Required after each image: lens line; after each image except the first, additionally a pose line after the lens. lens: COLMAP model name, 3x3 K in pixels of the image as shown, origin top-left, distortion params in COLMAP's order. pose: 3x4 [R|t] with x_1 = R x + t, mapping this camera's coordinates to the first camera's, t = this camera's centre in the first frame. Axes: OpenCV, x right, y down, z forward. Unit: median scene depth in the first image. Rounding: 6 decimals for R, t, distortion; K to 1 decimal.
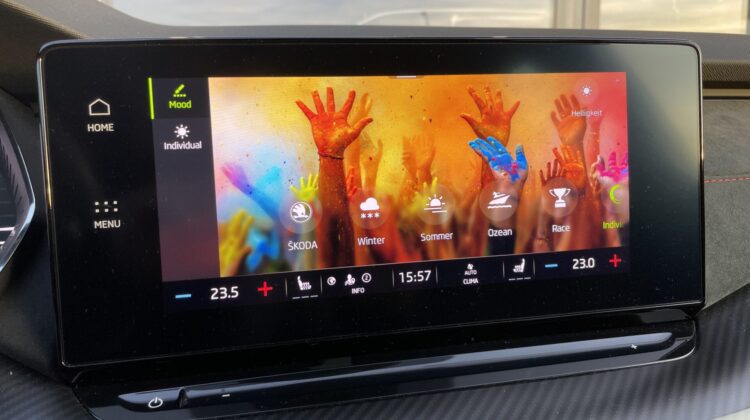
lens RADIAL K [[594.6, 0, 375.0], [0, 594.6, 210.0], [0, 0, 1]] dist [0.116679, -0.161767]
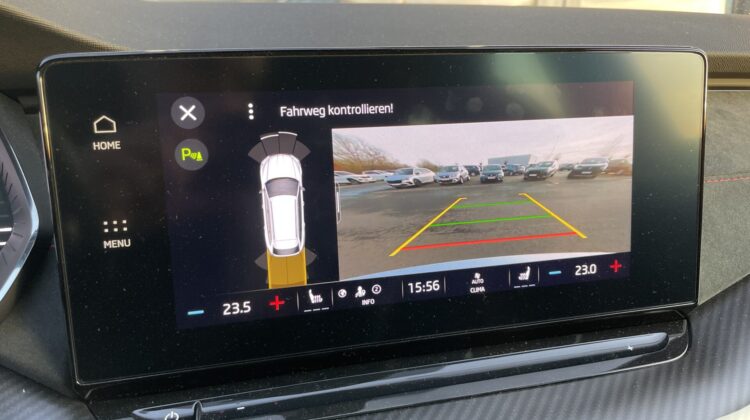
lens RADIAL K [[594.6, 0, 375.0], [0, 594.6, 210.0], [0, 0, 1]] dist [0.116679, -0.161767]
pose [[0.998929, -0.002363, 0.046198, -0.062561], [-0.001818, 0.995918, 0.090243, -0.110101], [-0.046223, -0.090231, 0.994848, 0.006100]]
